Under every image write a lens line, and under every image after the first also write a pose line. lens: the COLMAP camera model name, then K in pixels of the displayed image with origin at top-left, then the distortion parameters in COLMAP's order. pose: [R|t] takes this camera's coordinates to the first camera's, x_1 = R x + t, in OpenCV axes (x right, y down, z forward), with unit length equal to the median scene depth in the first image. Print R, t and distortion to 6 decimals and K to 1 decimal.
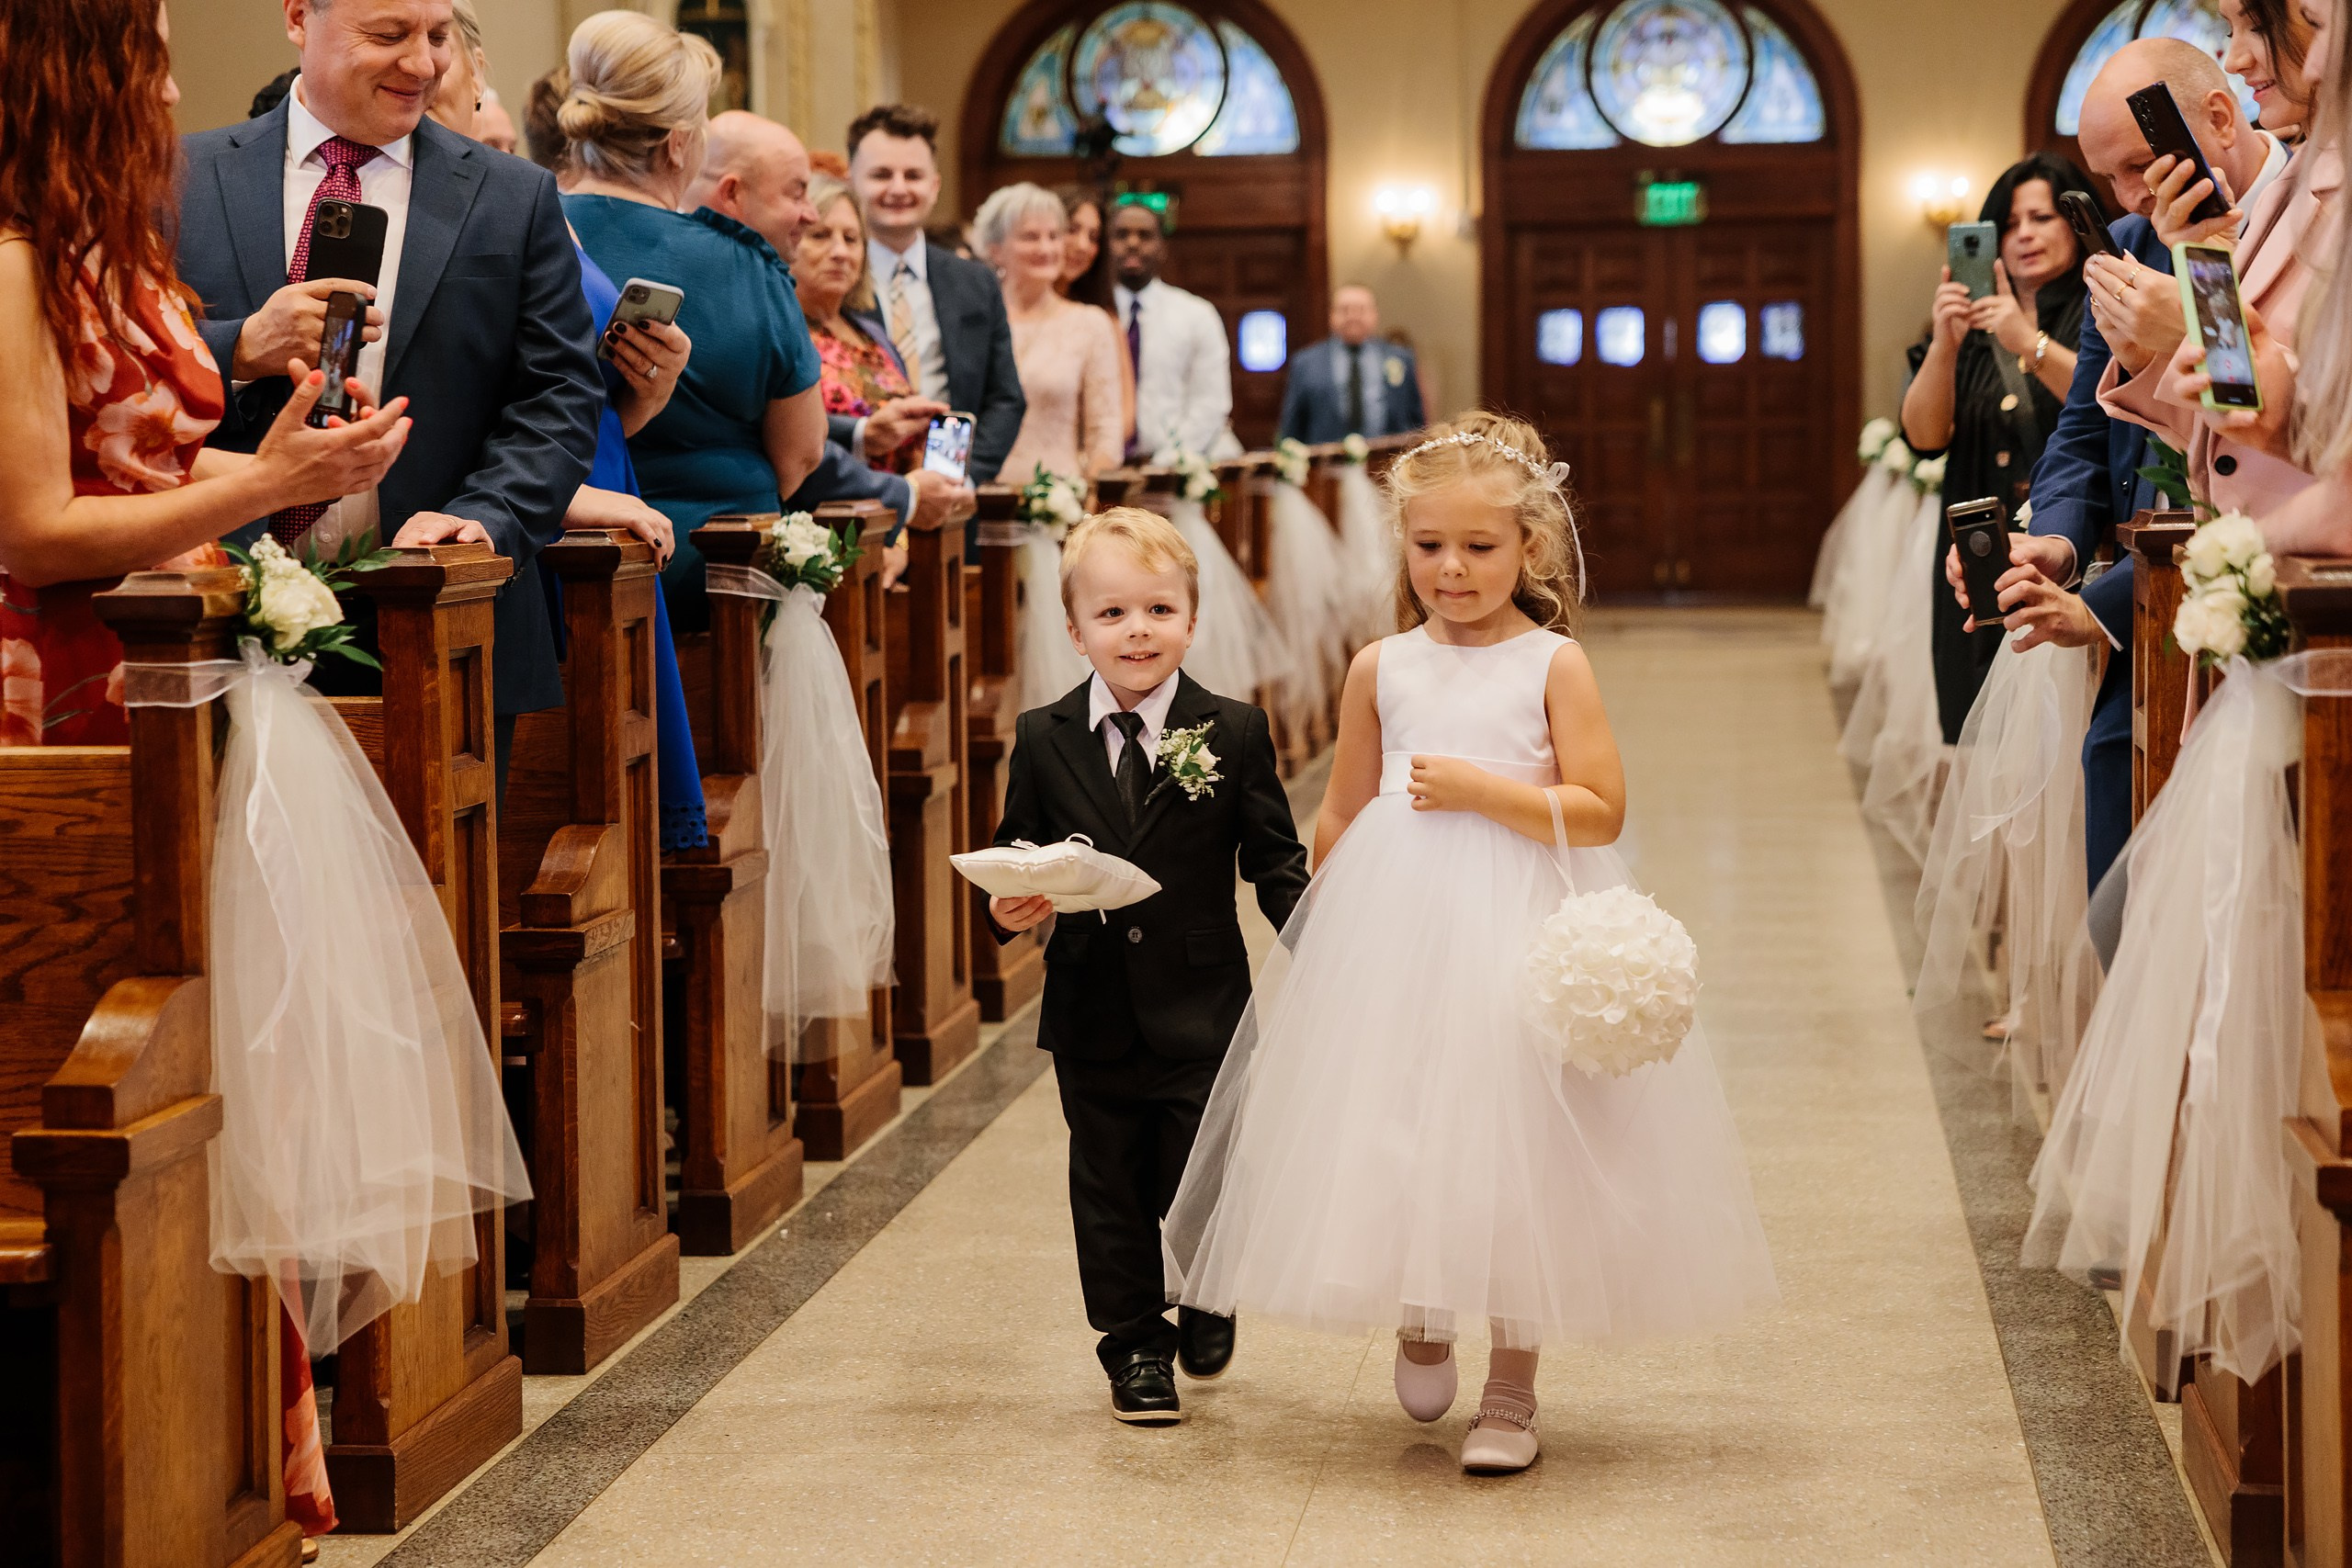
lens RADIAL K [[4743.8, 0, 1073.0], [0, 4743.8, 775.4], [0, 0, 1]] dist [0.281812, 0.000000]
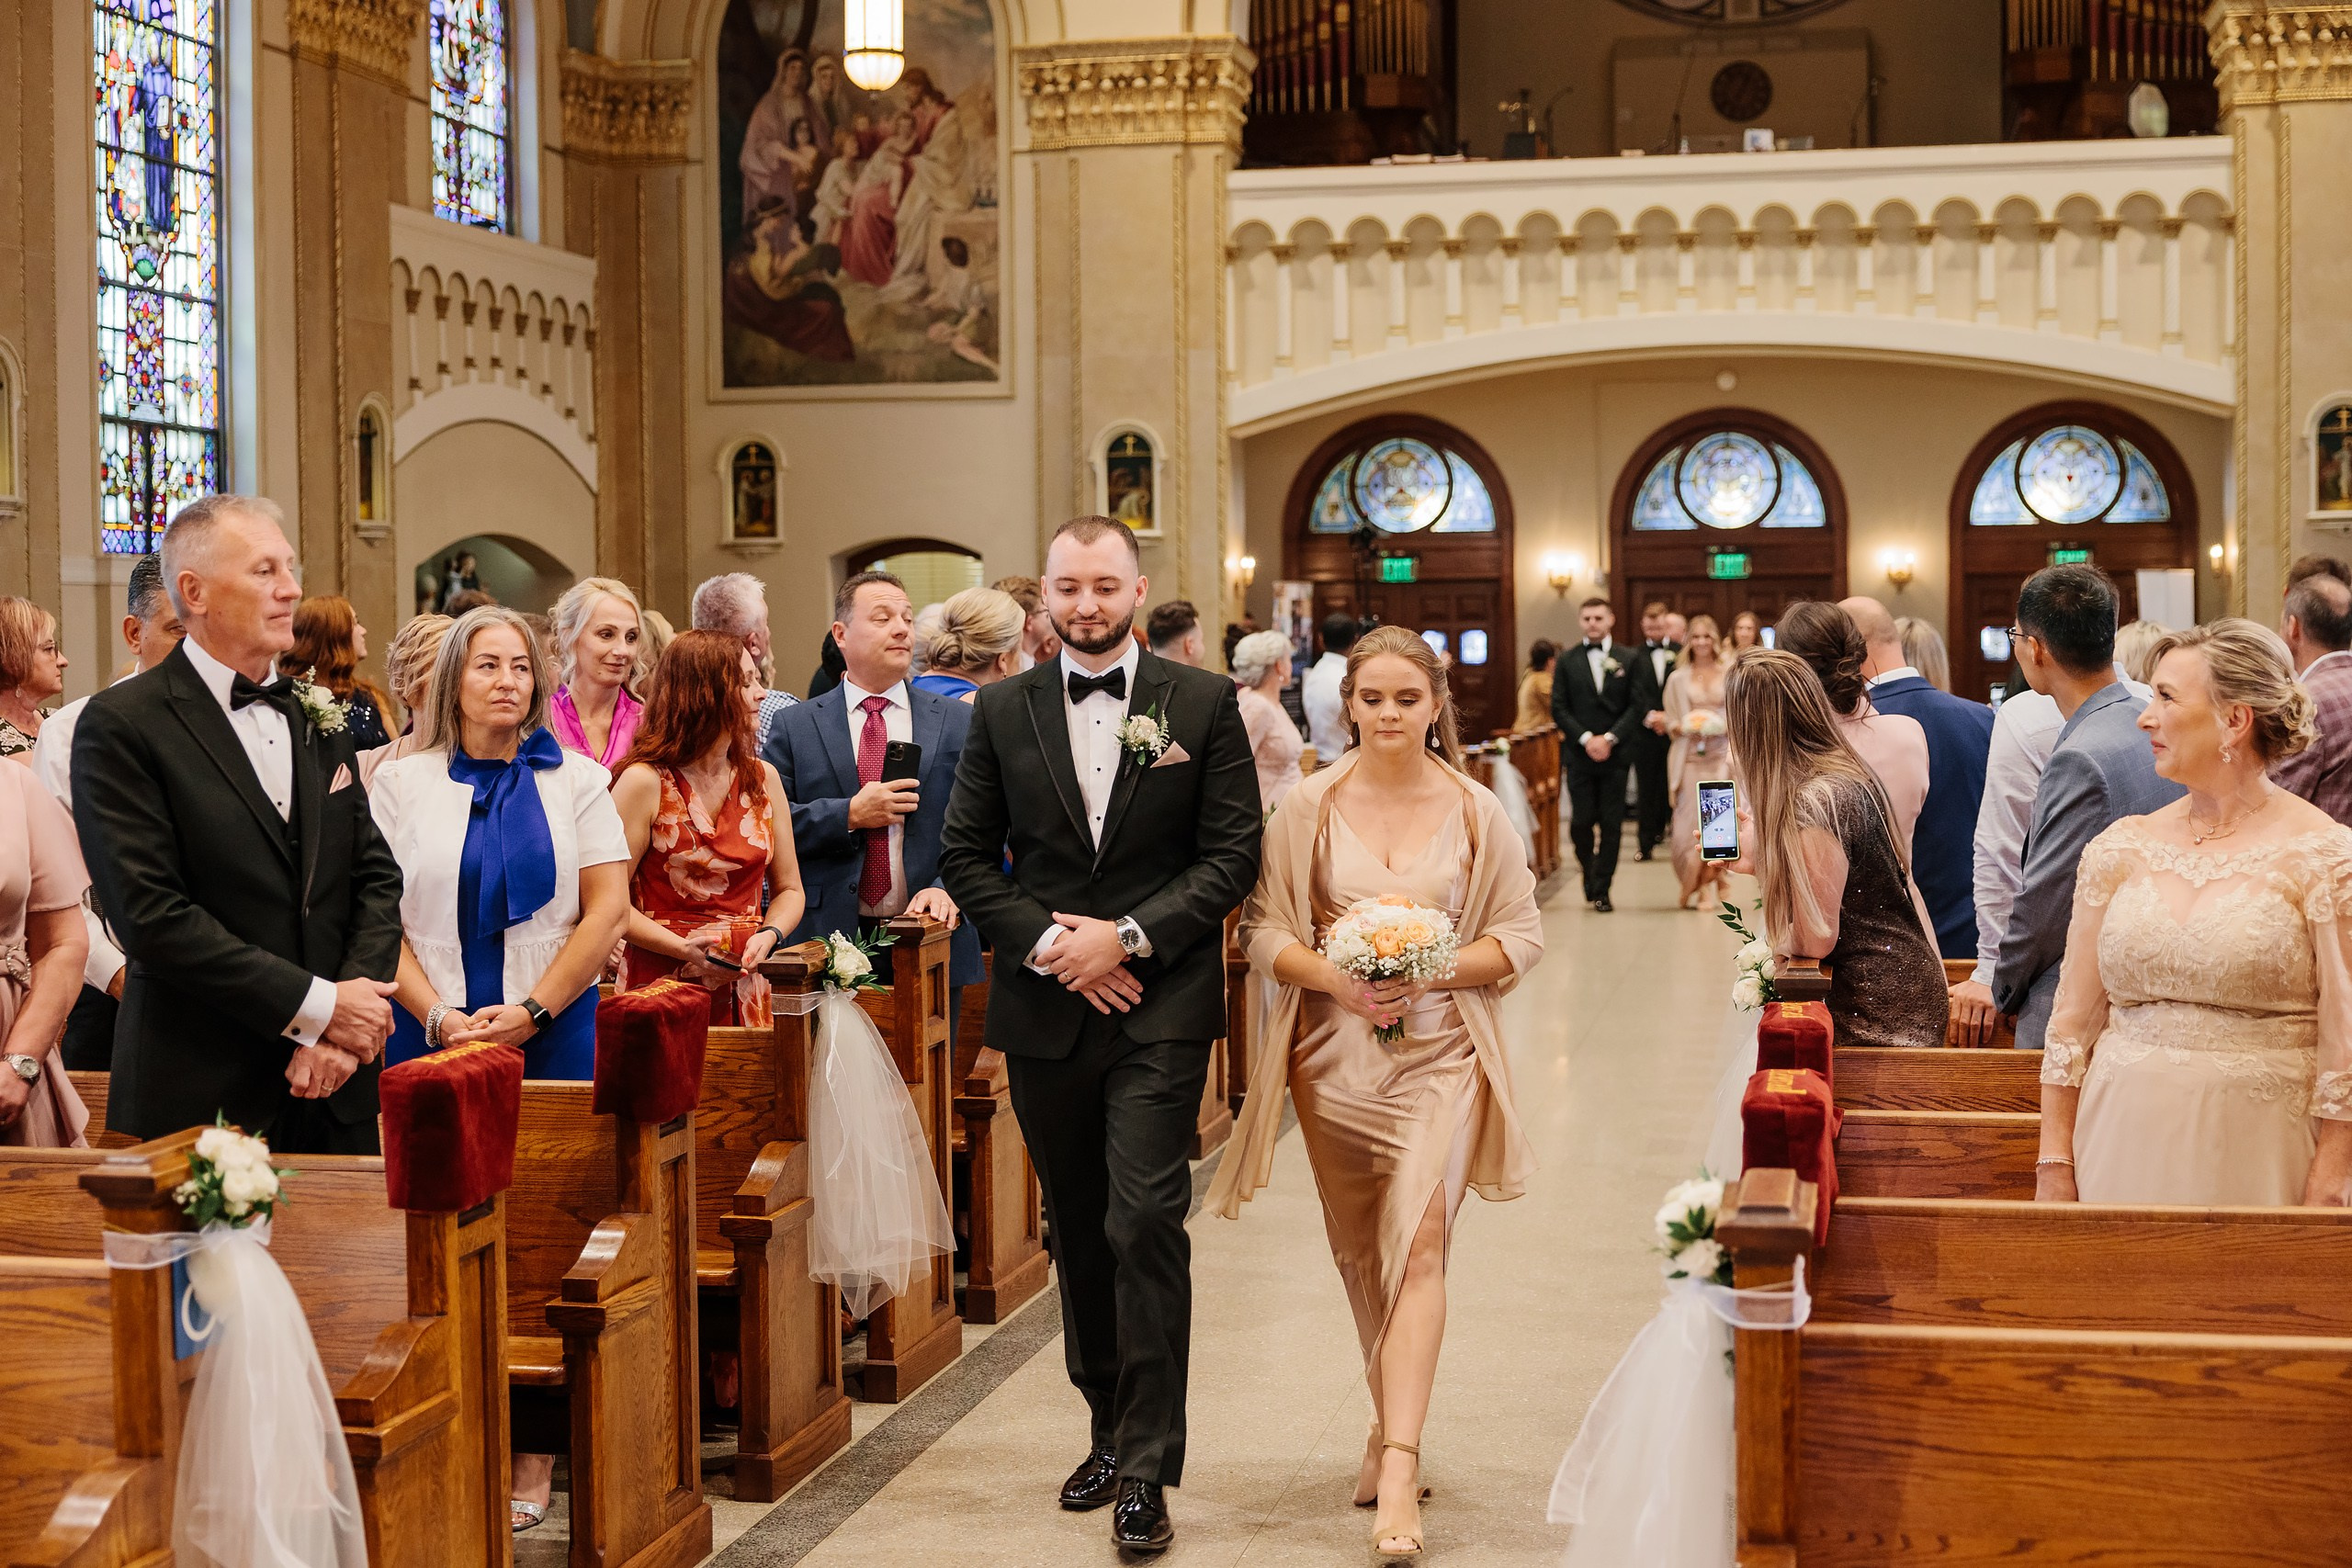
lens RADIAL K [[3093.6, 0, 1079.5], [0, 3093.6, 762.1], [0, 0, 1]] dist [-0.046922, 0.000000]
pose [[0.995432, 0.004620, -0.095363, 0.033294], [-0.008815, 0.999010, -0.043614, -0.032233], [0.095068, 0.044256, 0.994487, -0.172511]]
